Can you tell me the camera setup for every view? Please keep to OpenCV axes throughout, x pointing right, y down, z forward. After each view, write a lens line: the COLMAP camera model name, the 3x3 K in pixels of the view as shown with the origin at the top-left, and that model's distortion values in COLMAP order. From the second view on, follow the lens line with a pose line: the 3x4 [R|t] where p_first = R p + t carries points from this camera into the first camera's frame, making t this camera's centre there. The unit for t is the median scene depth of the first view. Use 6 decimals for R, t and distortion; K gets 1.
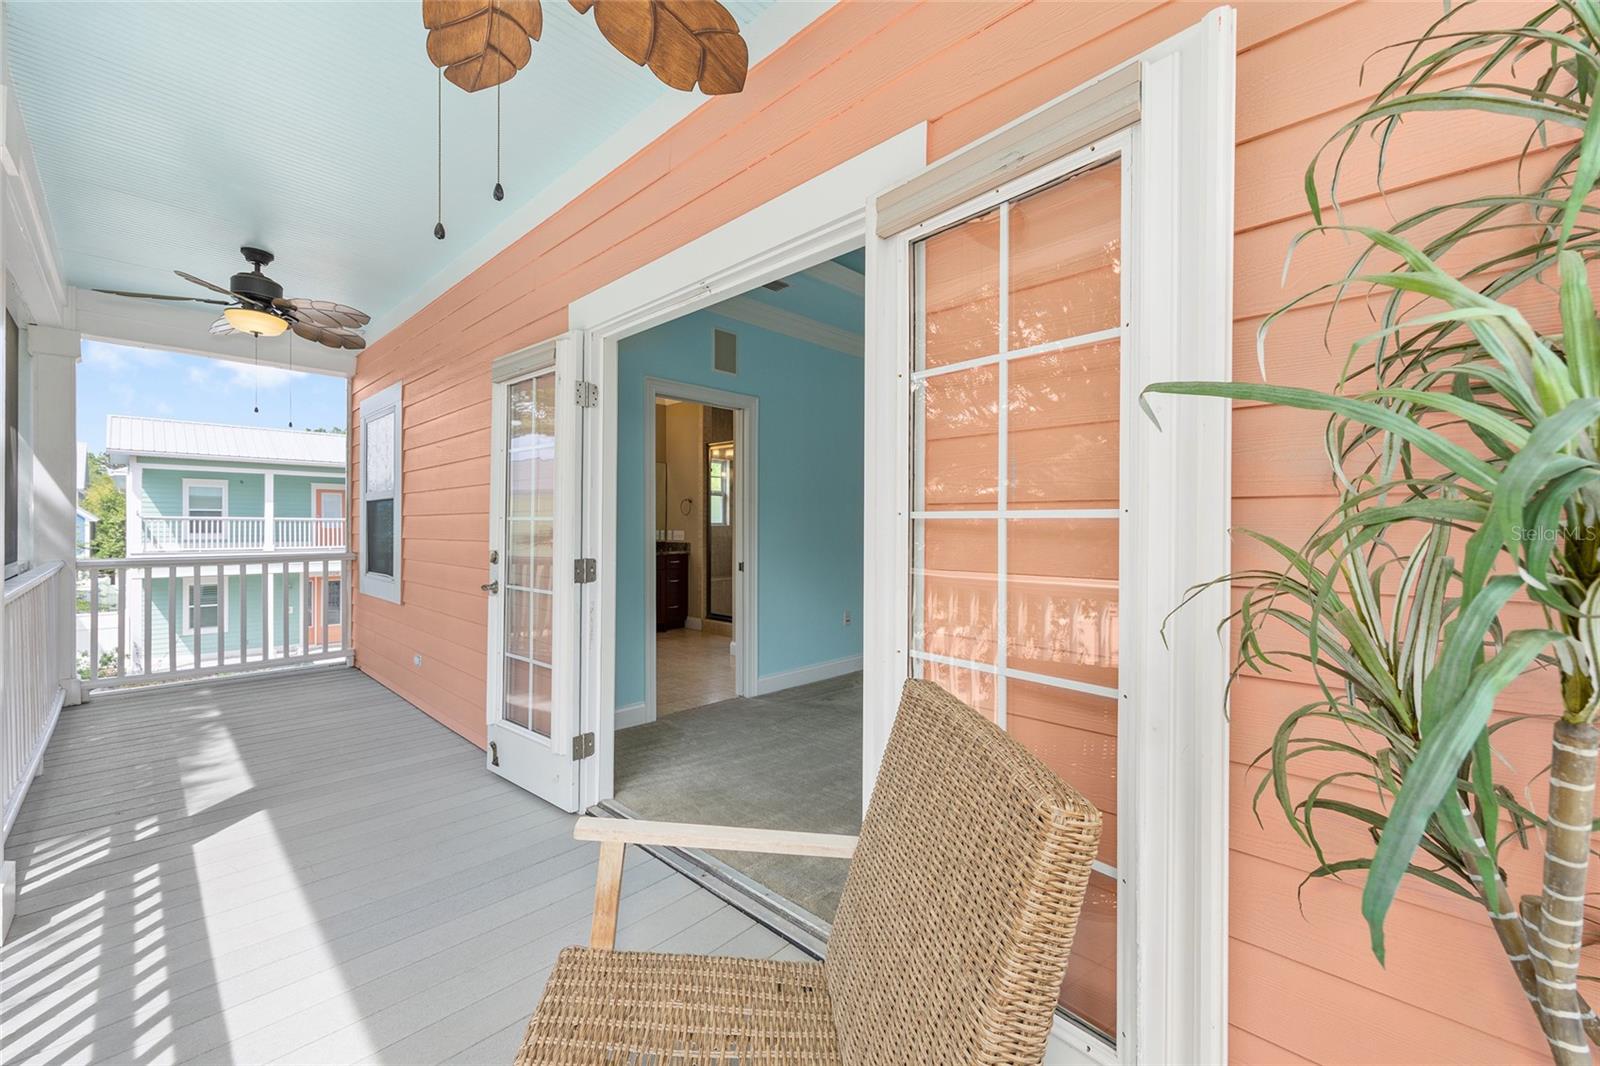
lens RADIAL K [[645.6, 0, 799.9], [0, 645.6, 523.8], [0, 0, 1]] dist [-0.000885, 0.000483]
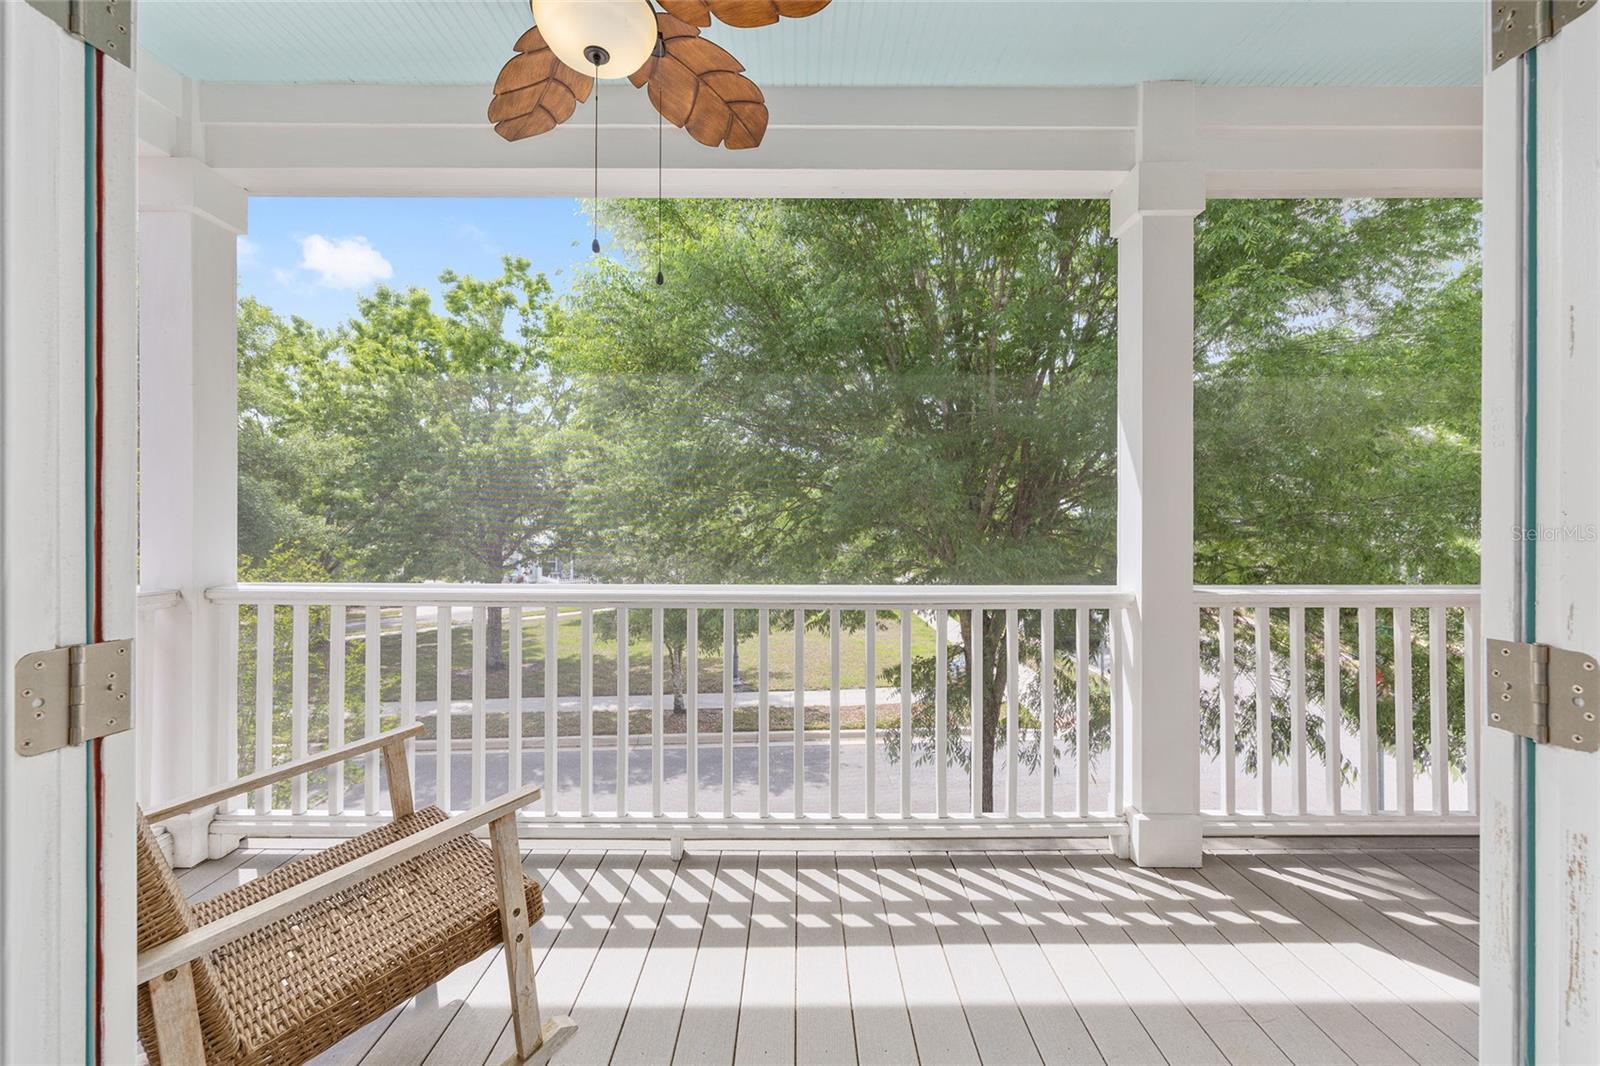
lens RADIAL K [[645.6, 0, 799.9], [0, 645.6, 523.8], [0, 0, 1]] dist [-0.000885, 0.000483]
pose [[-0.716568, 0.000026, -0.697518, 0.063693], [0.001627, 0.999997, -0.001635, 0.007040], [0.697516, -0.002307, -0.716566, 1.241144]]
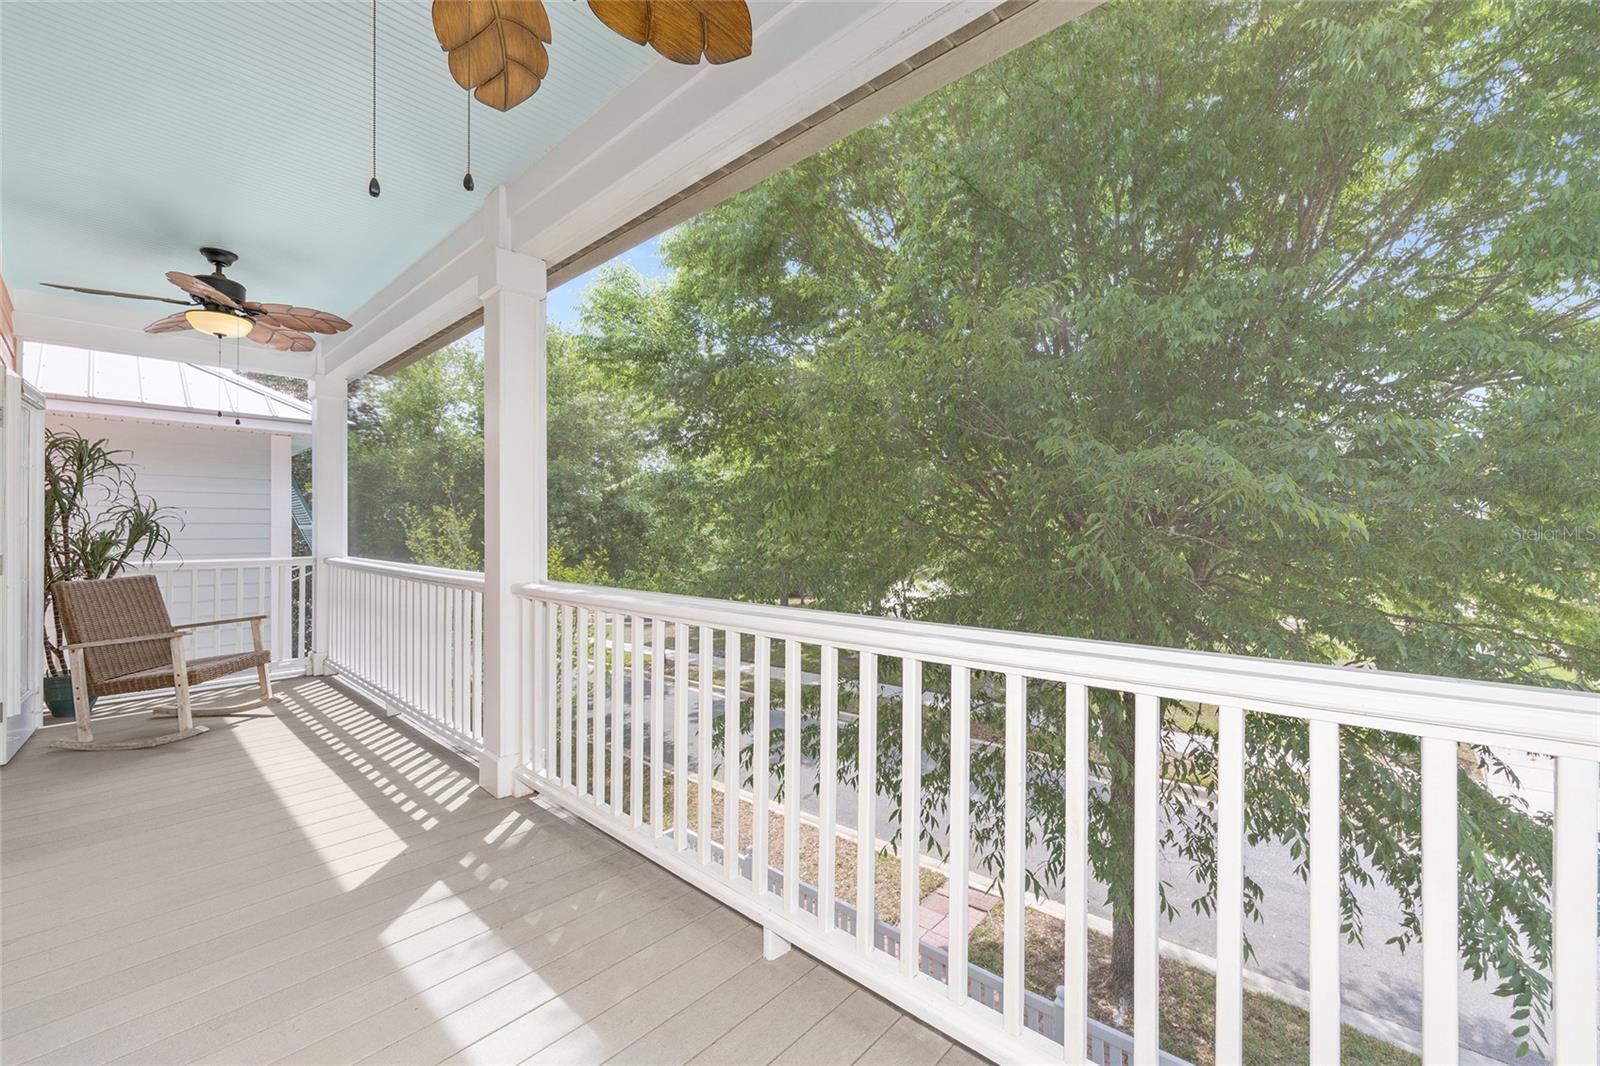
lens RADIAL K [[645.6, 0, 799.9], [0, 645.6, 523.8], [0, 0, 1]] dist [-0.000885, 0.000483]
pose [[-0.999610, 0.001315, -0.027888, -1.732064], [0.001588, 0.999951, -0.009764, 0.014505], [0.027874, -0.009804, -0.999563, 2.297131]]
